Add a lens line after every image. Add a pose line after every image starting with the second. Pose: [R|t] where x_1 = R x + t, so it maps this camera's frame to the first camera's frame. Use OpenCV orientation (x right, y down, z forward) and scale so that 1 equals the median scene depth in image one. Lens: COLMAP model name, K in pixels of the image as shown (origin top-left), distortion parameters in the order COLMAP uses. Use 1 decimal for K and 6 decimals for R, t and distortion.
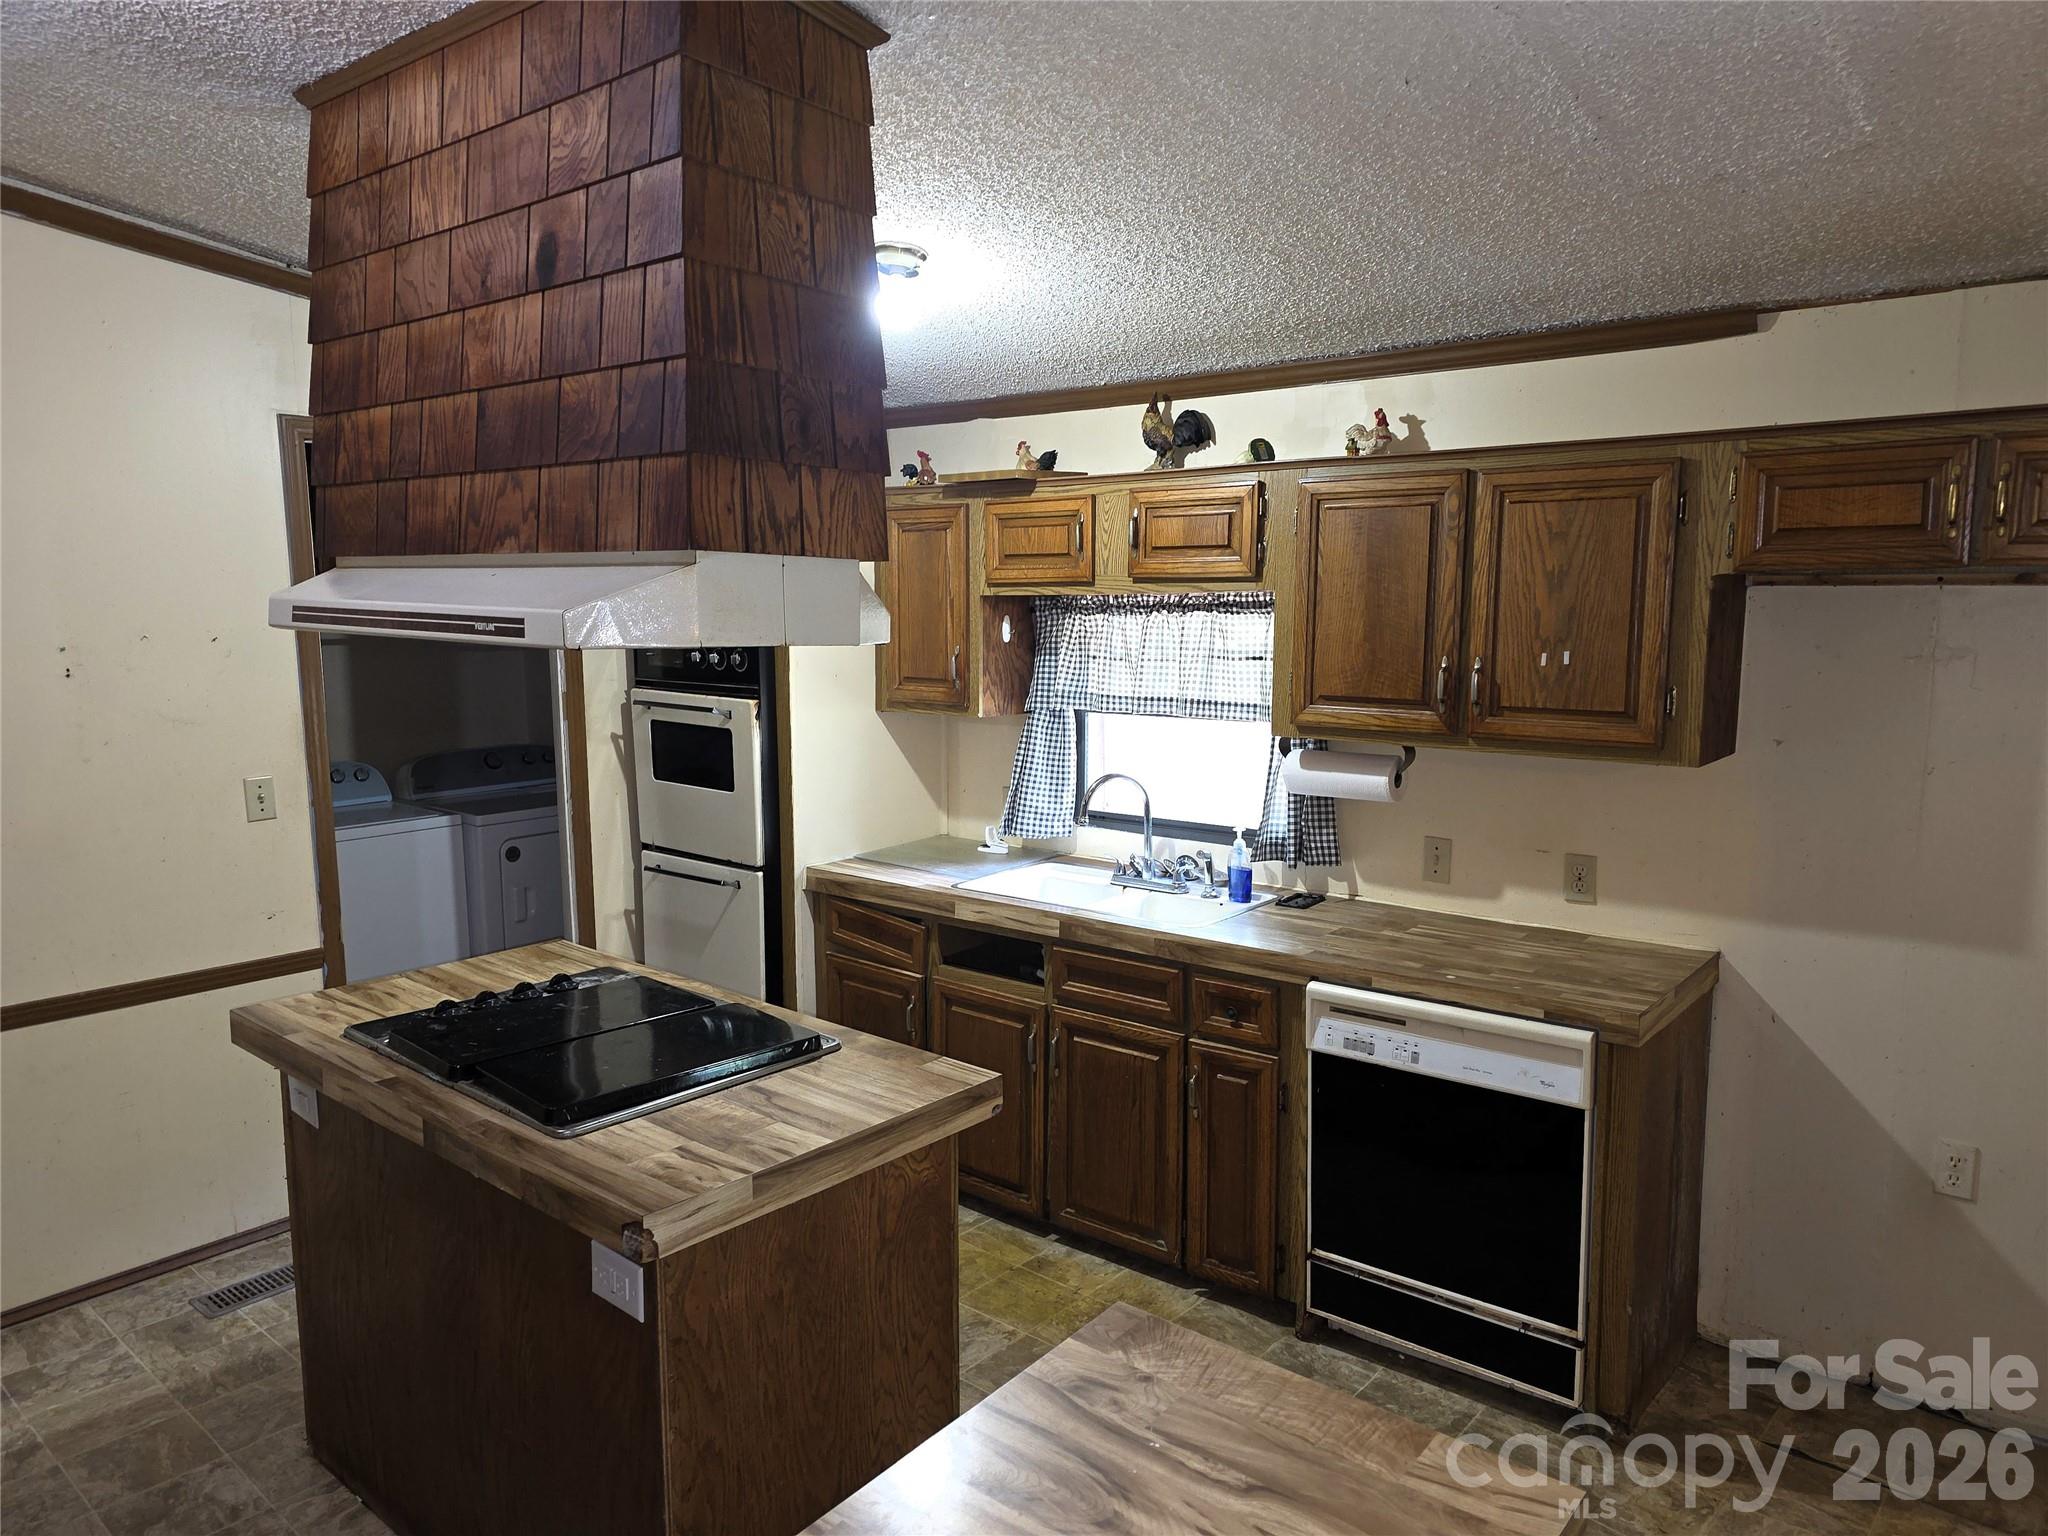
lens RADIAL K [[1370.2, 0, 1040.7], [0, 1370.2, 777.4], [0, 0, 1]] dist [0.062104, -0.051821]
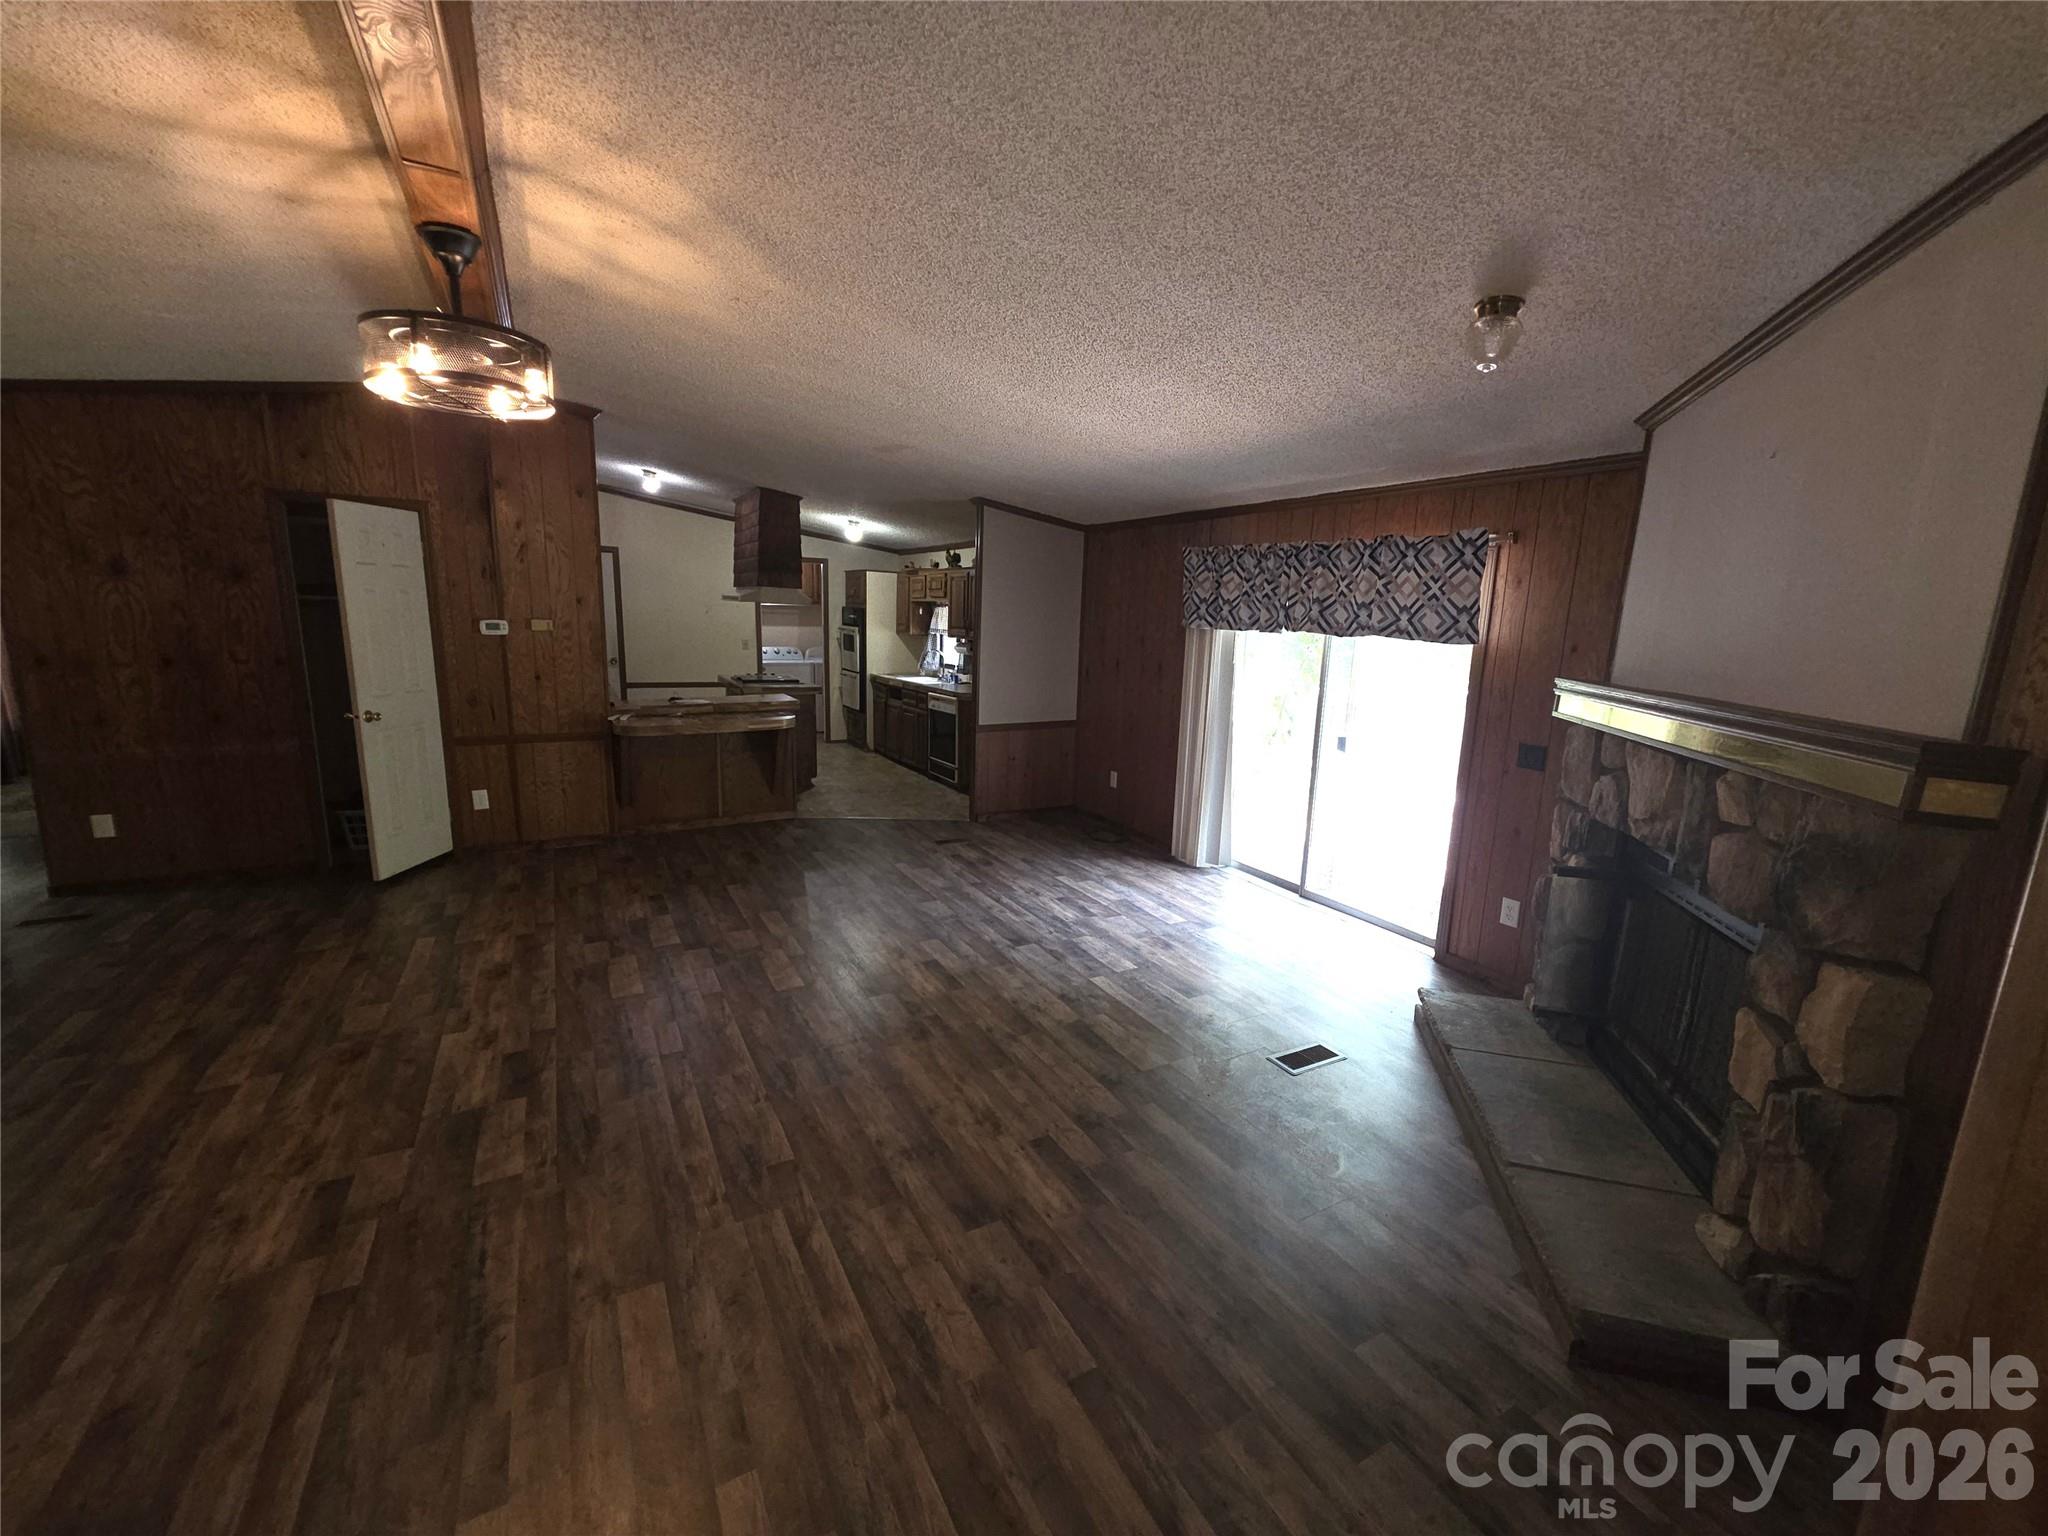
lens RADIAL K [[818.1, 0, 1017.8], [0, 818.1, 767.7], [0, 0, 1]] dist [0.001212, -0.000672]
pose [[0.930191, 0.097046, -0.354016, 1.430164], [-0.080555, 0.994878, 0.061064, 0.213638], [0.358129, -0.028283, 0.933244, -1.328033]]
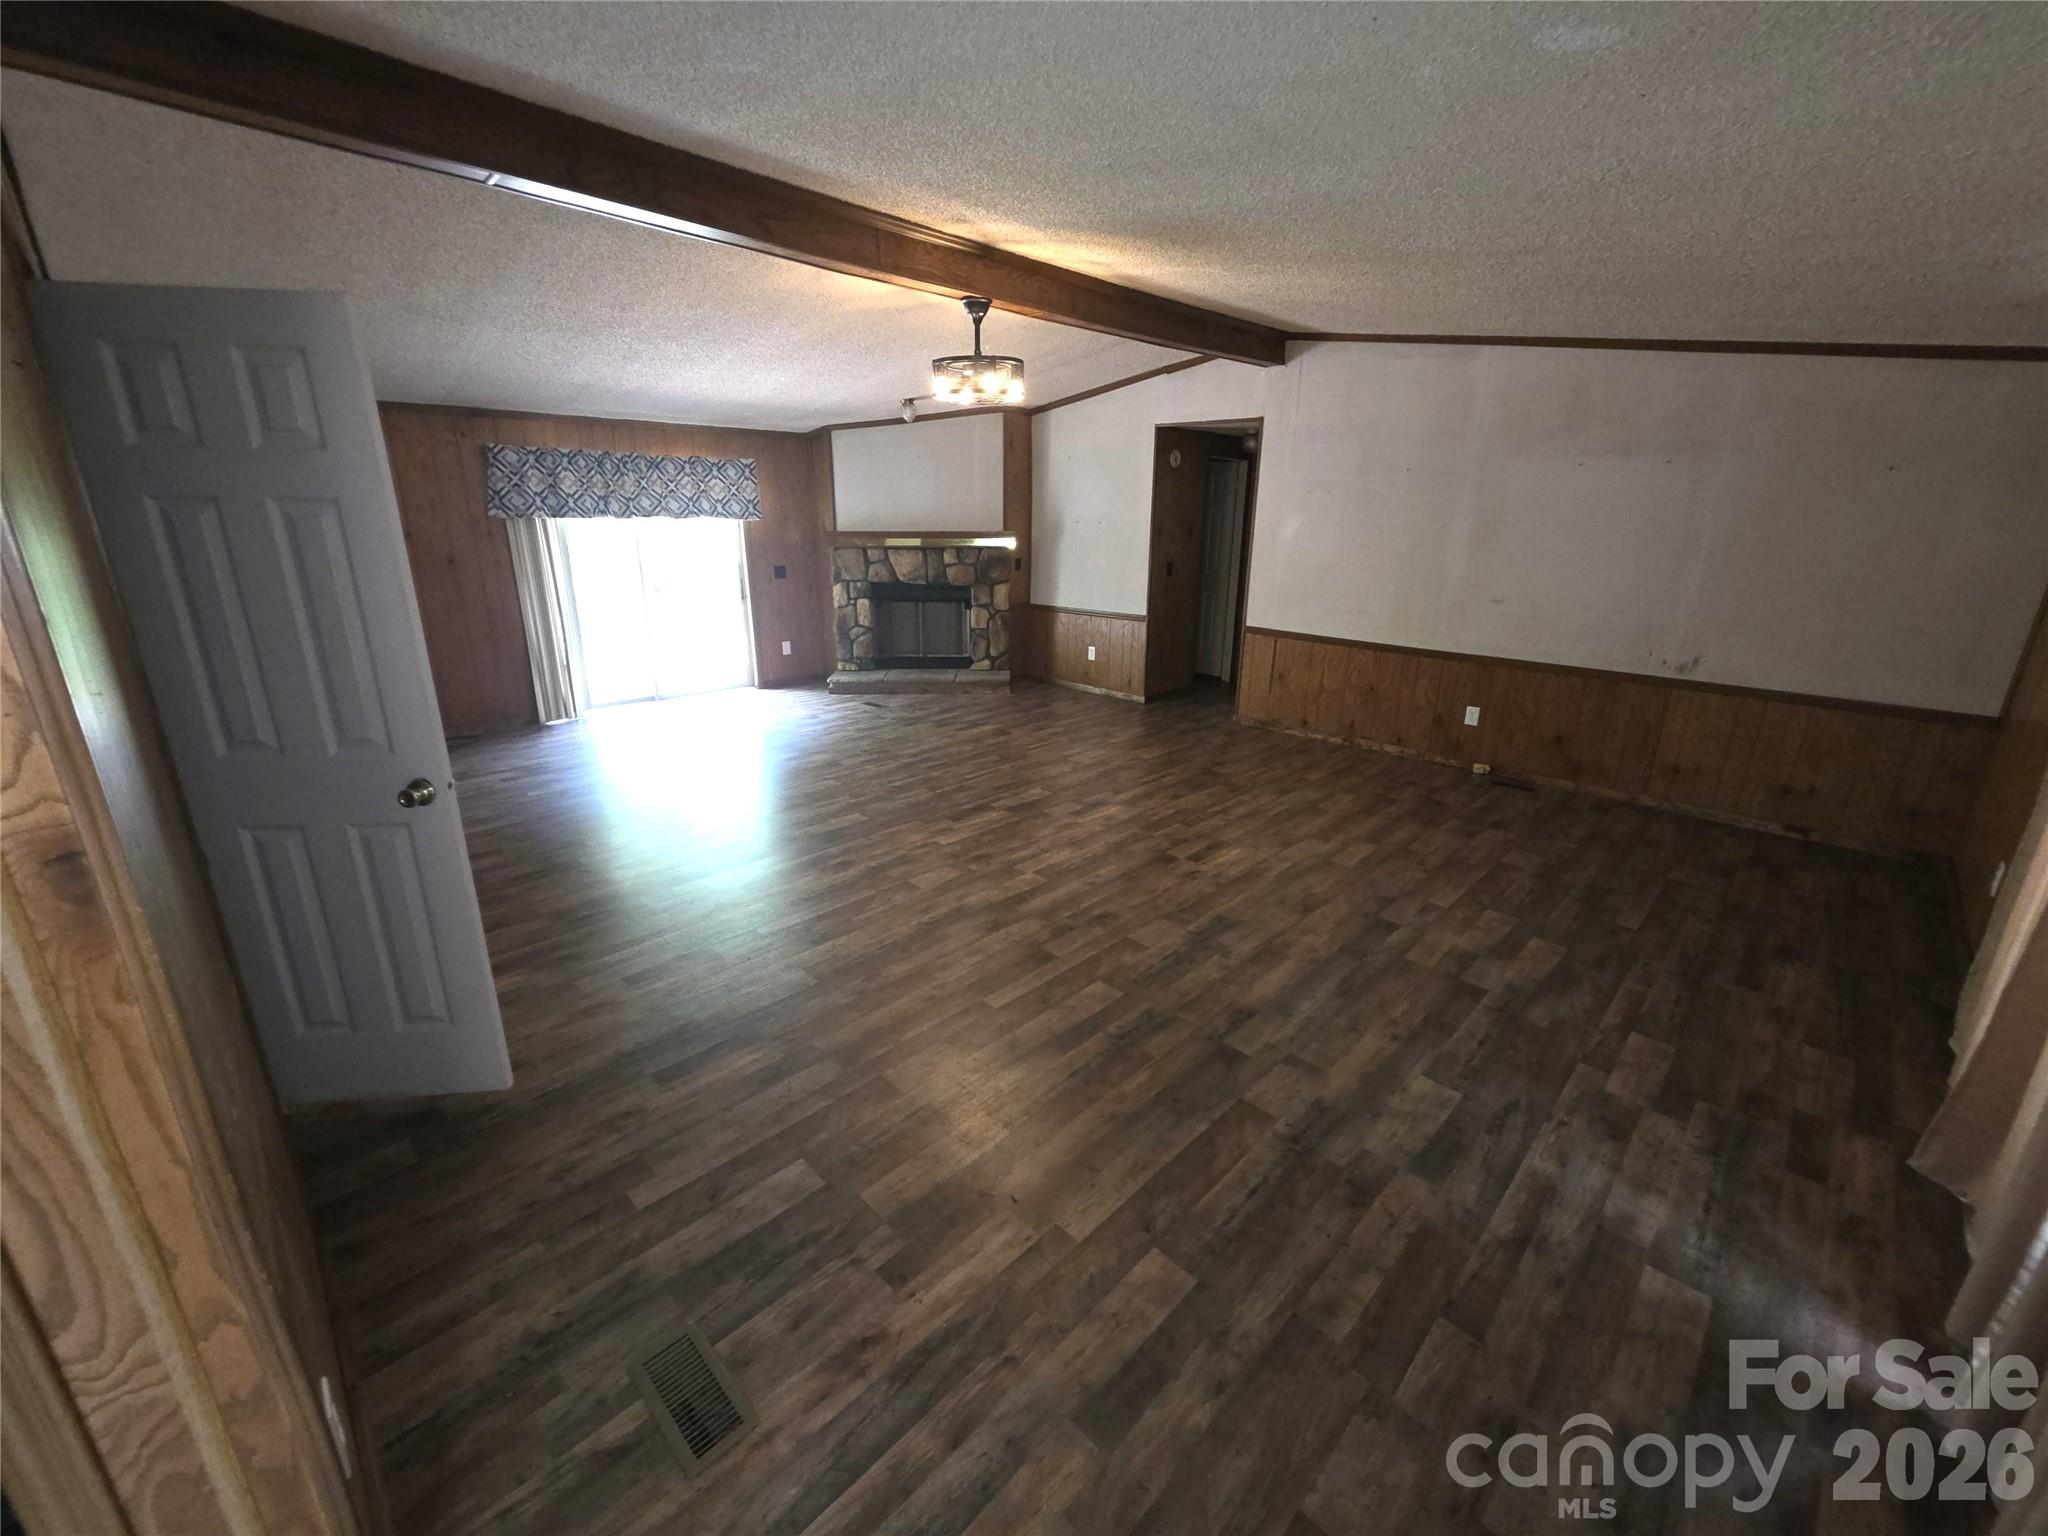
lens RADIAL K [[818.1, 0, 1021.4], [0, 818.1, 771.2], [0, 0, 1]] dist [0.001212, -0.000672]
pose [[0.099379, -0.303744, 0.947557, -0.878453], [0.128924, 0.948174, 0.290420, 0.154479], [-0.986662, 0.093301, 0.133389, -0.966801]]
